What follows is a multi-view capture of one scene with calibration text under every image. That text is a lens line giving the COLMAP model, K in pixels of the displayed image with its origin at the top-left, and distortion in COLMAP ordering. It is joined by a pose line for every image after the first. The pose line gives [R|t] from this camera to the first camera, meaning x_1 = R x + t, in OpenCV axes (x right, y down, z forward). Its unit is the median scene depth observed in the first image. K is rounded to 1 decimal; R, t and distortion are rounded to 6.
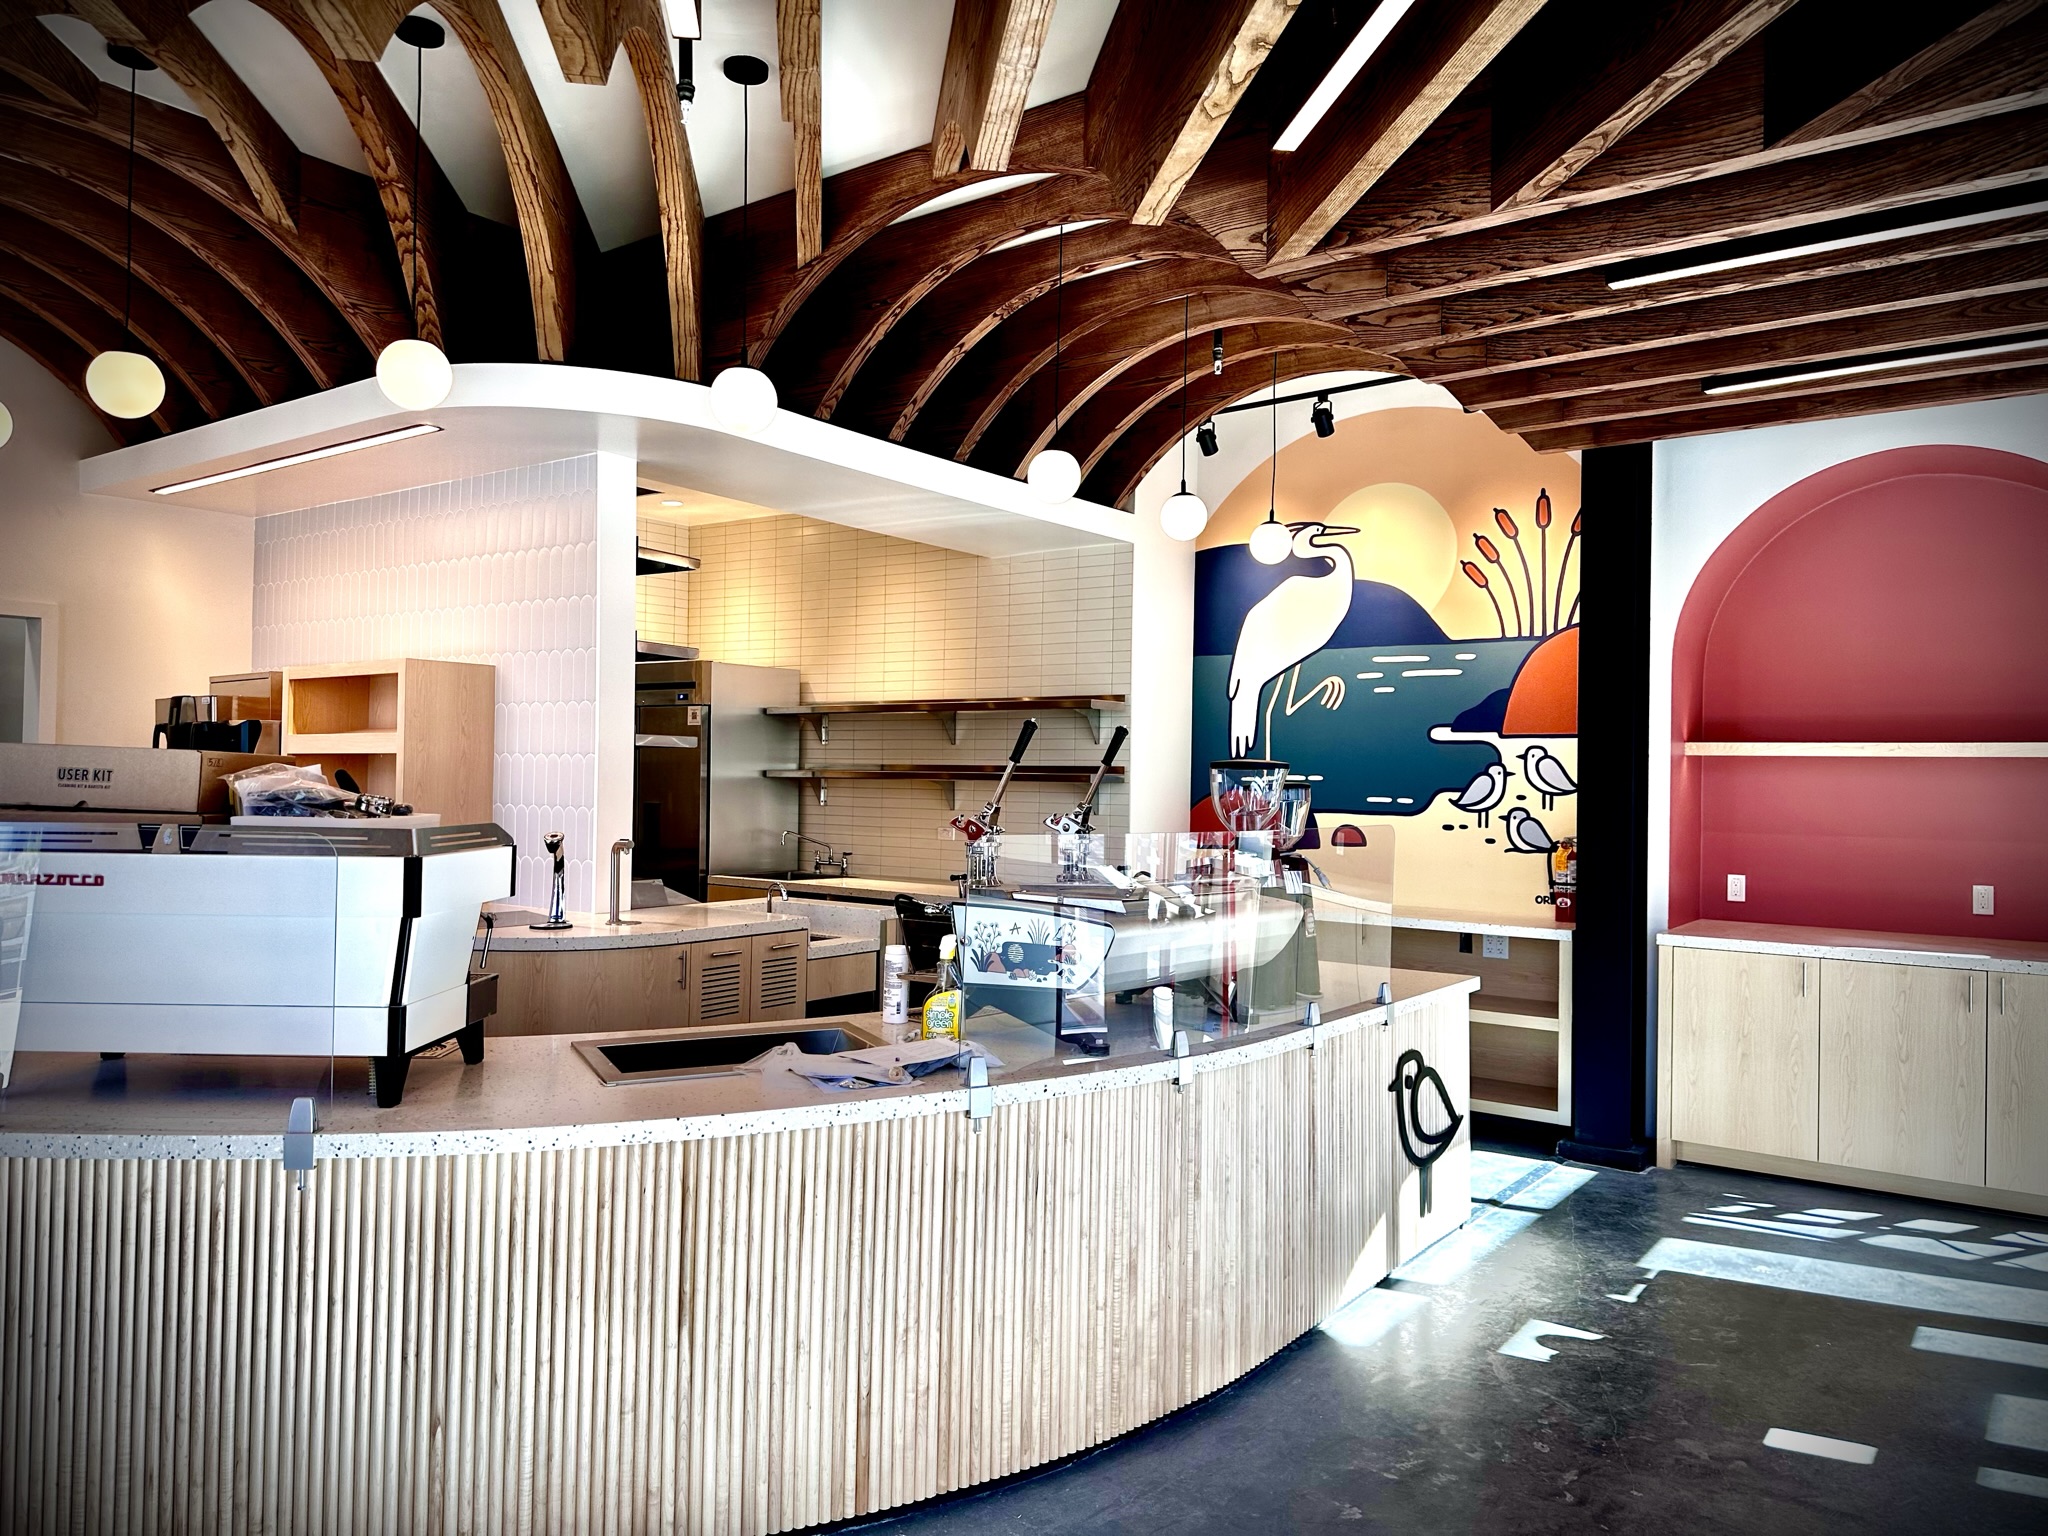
lens RADIAL K [[1455.8, 0, 1024.8], [0, 1455.8, 762.8], [0, 0, 1]] dist [0.055020, -0.065147]
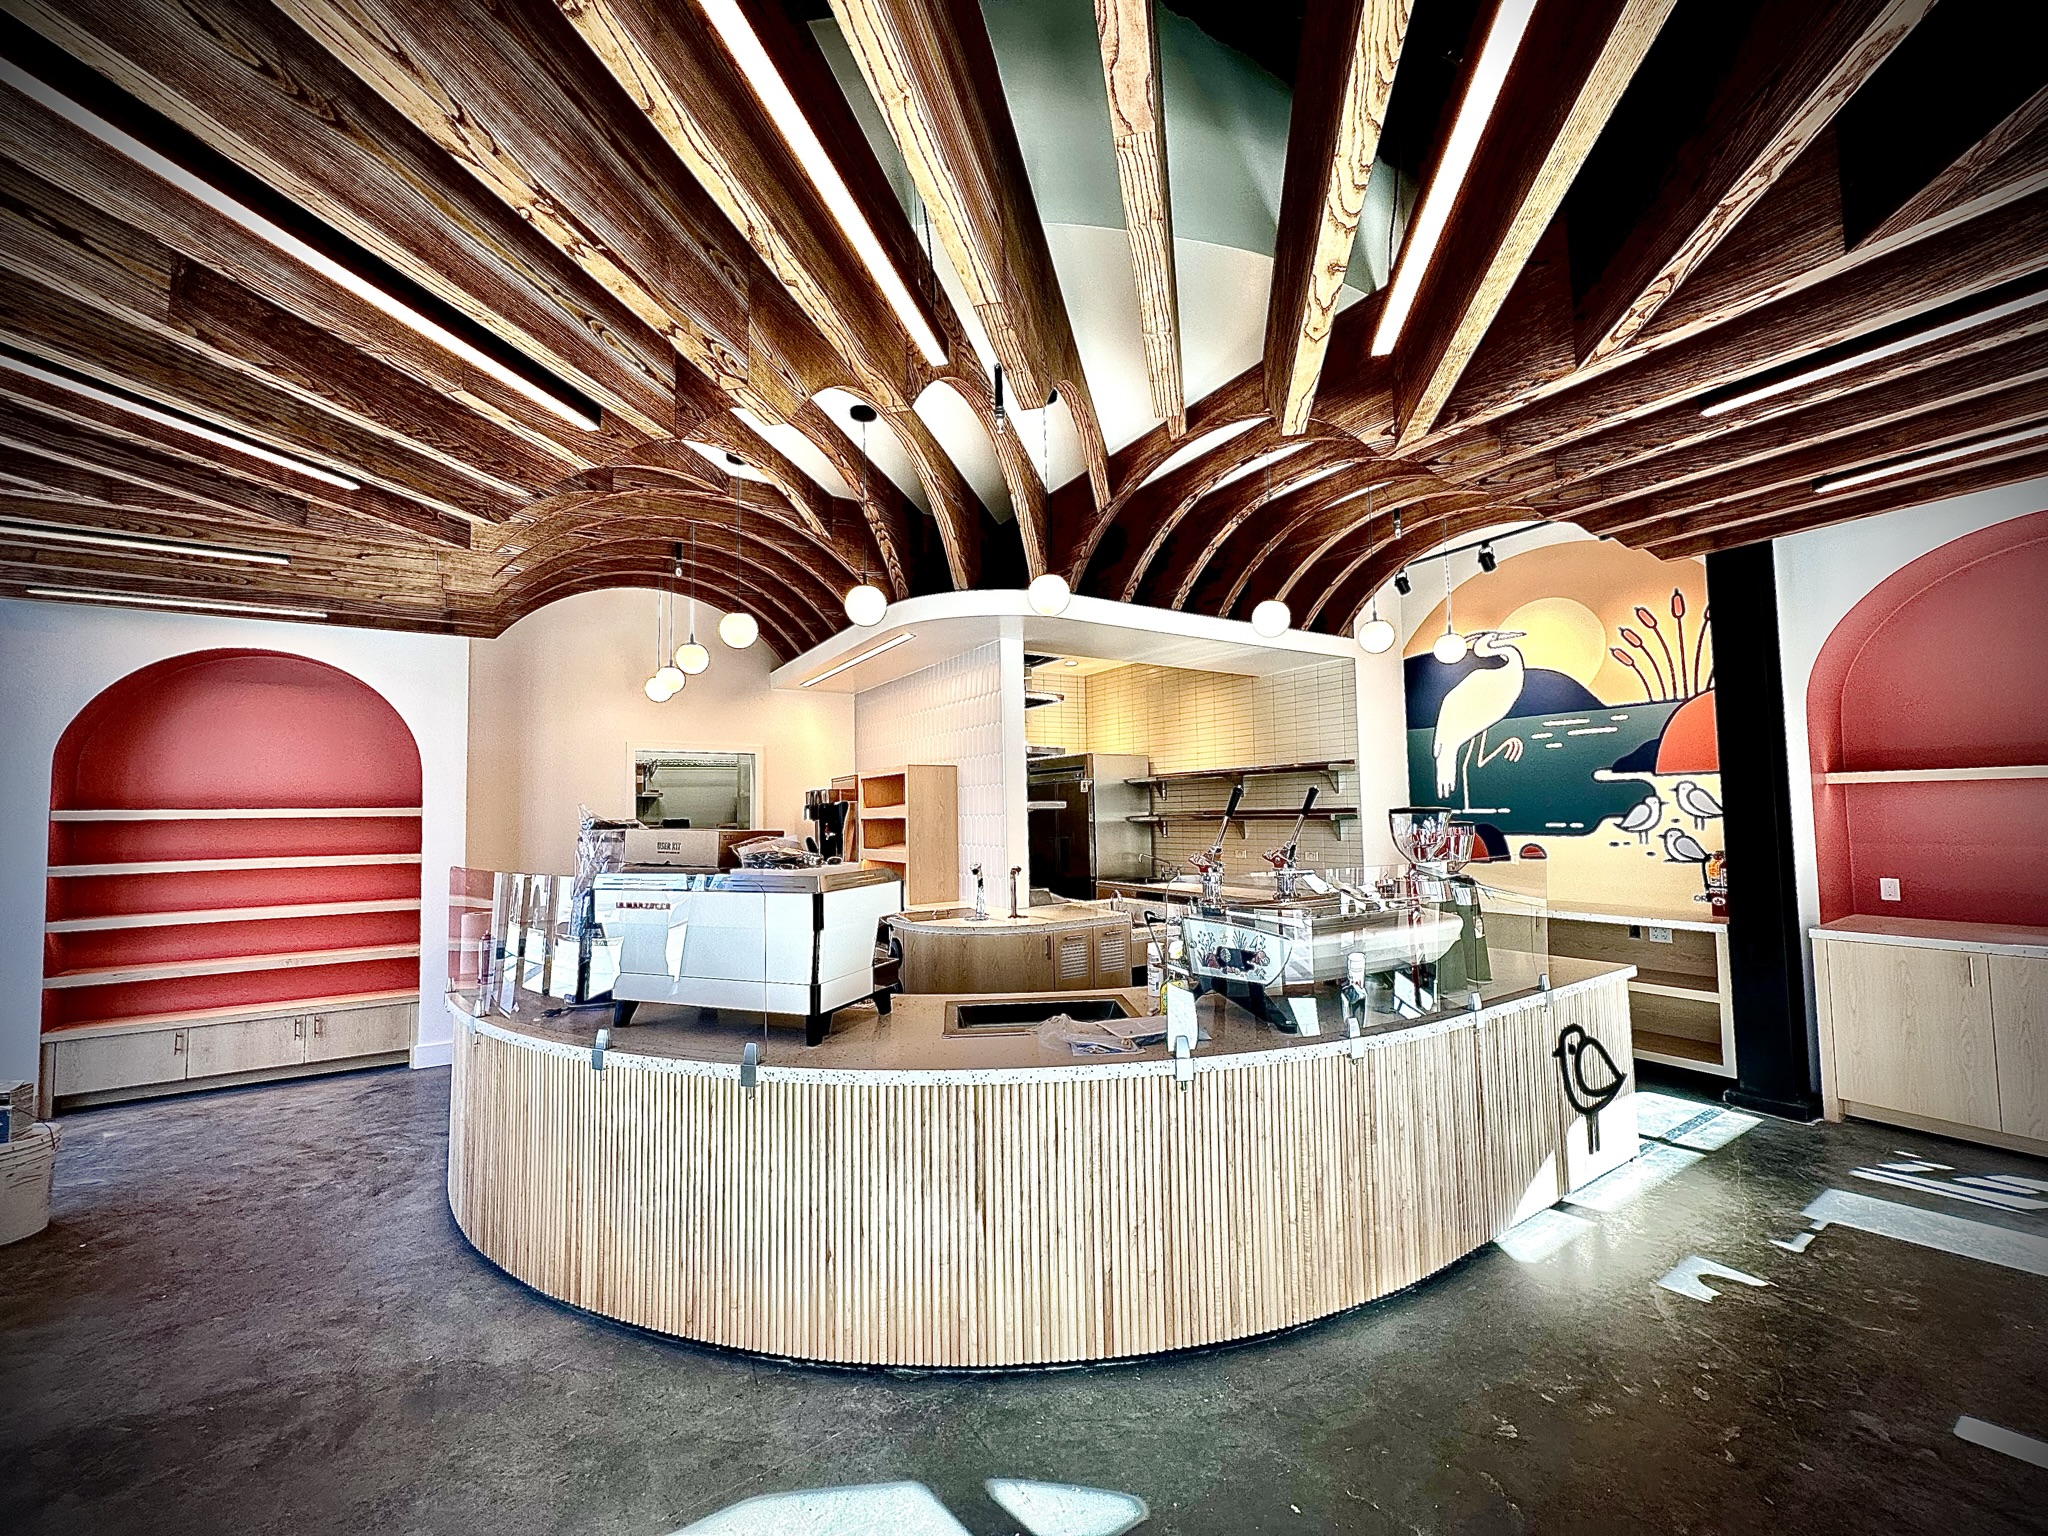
lens RADIAL K [[821.9, 0, 1023.0], [0, 821.9, 770.4], [0, 0, 1]] dist [-0.002698, 0.001083]
pose [[0.932848, -0.053656, -0.356252, 0.069208], [0.038815, 0.998060, -0.048683, -0.010386], [0.358173, 0.031586, 0.933121, 0.118869]]
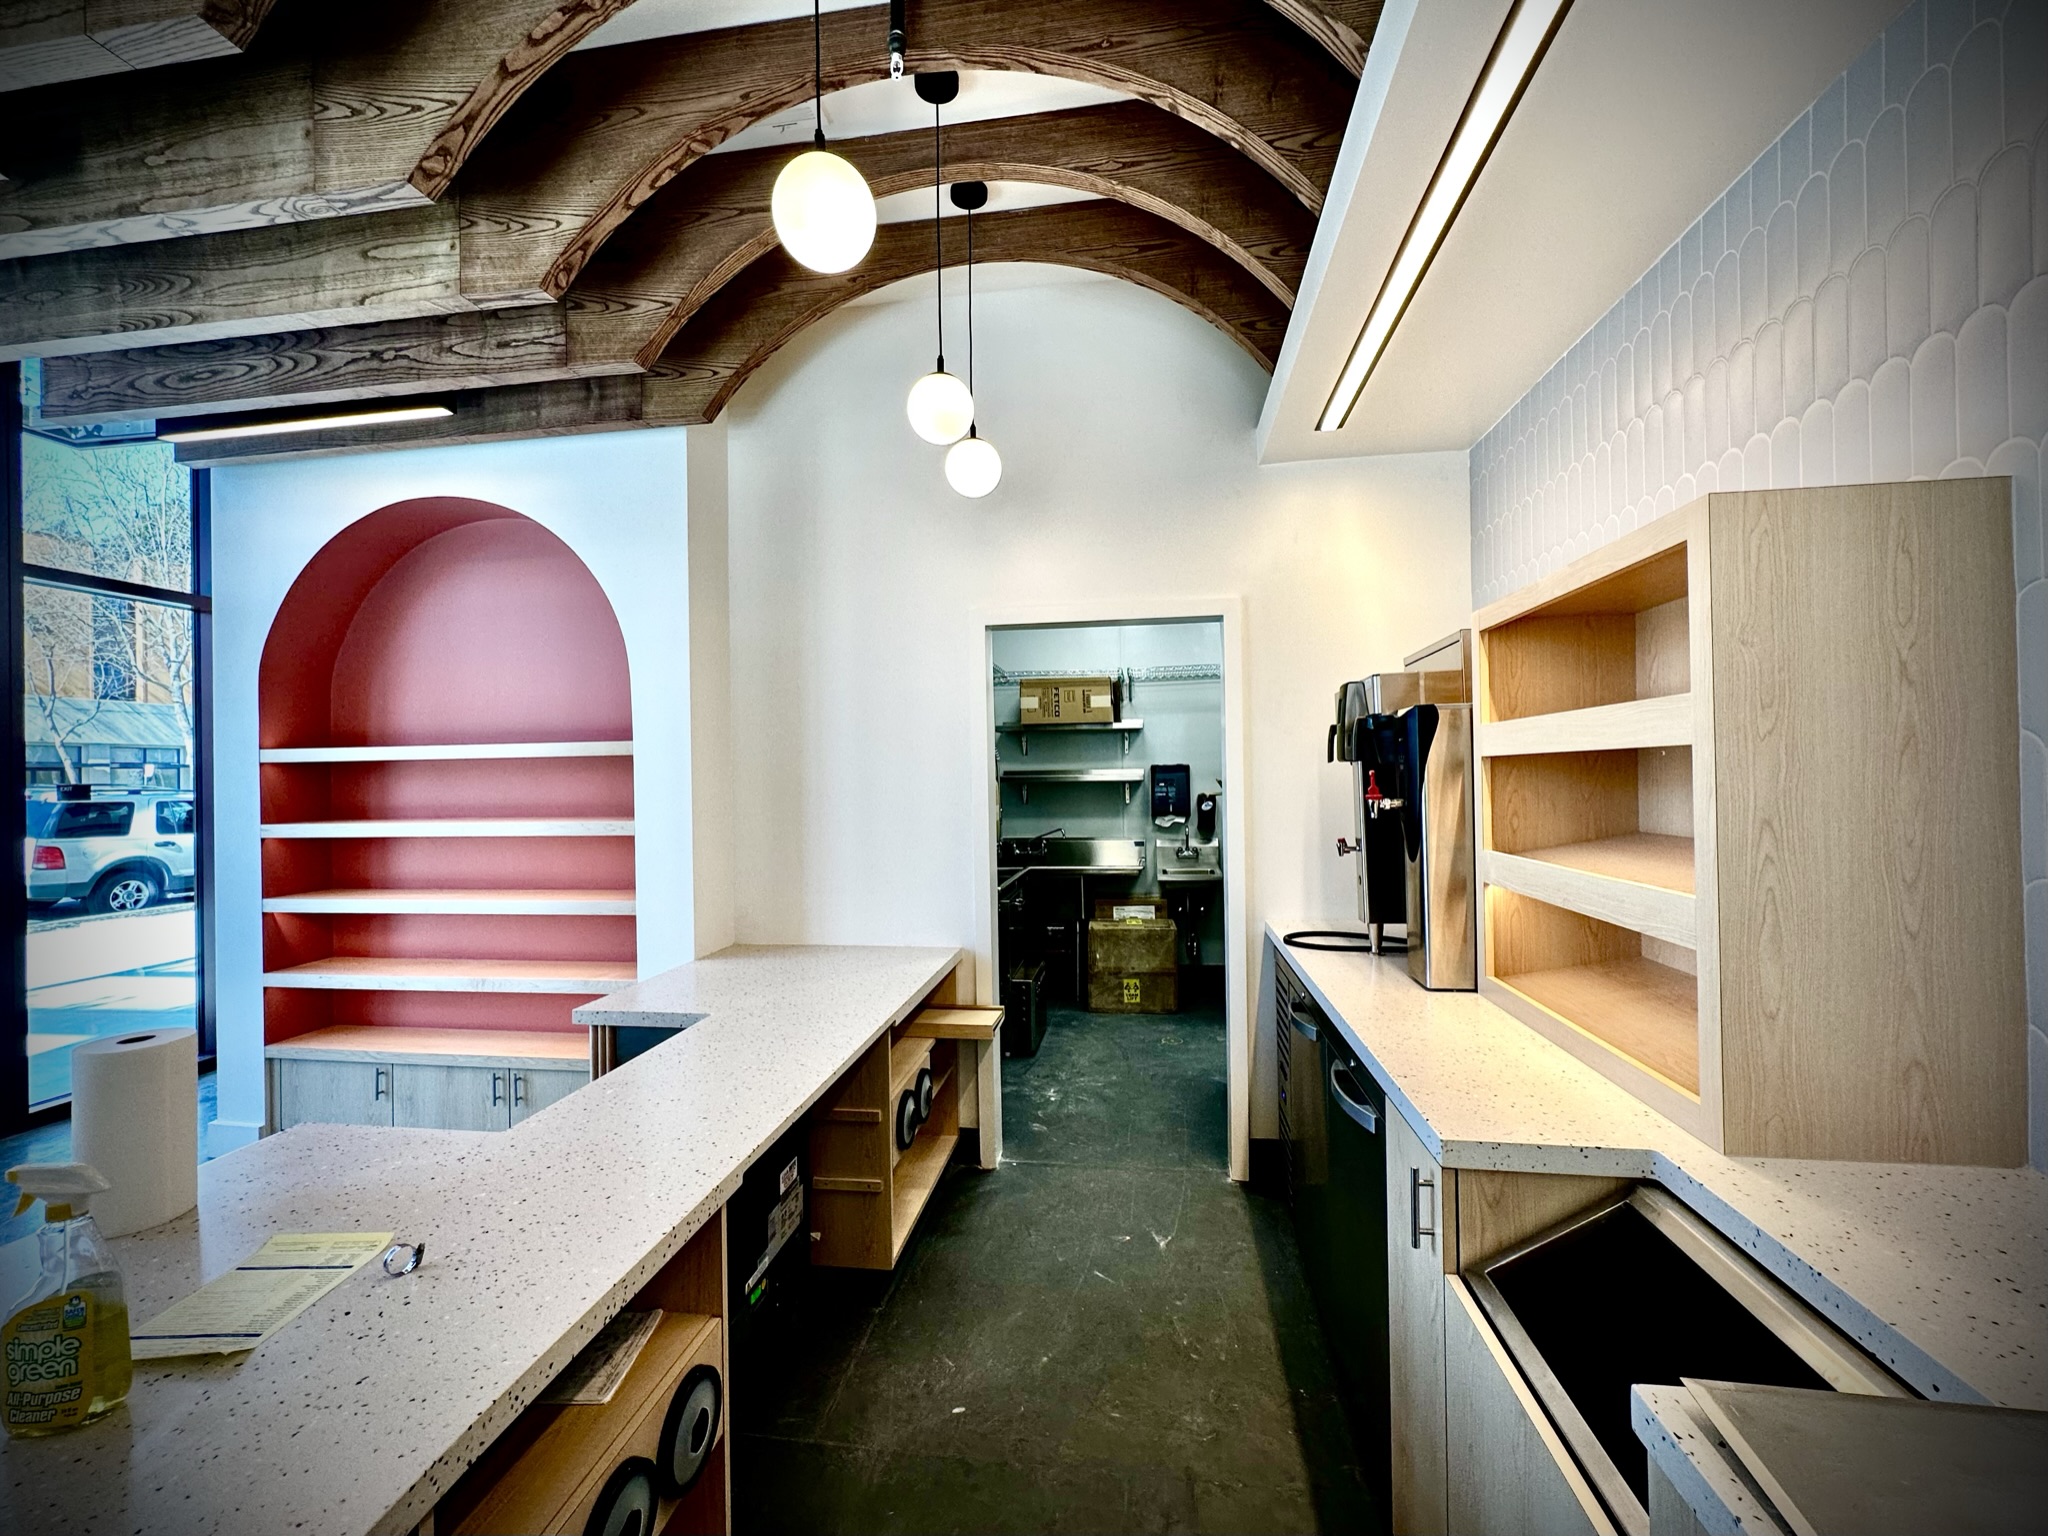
lens RADIAL K [[821.9, 0, 1039.2], [0, 821.9, 759.5], [0, 0, 1]] dist [-0.002698, 0.001083]
pose [[0.466954, -0.037111, -0.883502, -0.333933], [0.038990, 0.999011, -0.021355, -0.004995], [0.883421, -0.024475, 0.467940, 0.785260]]
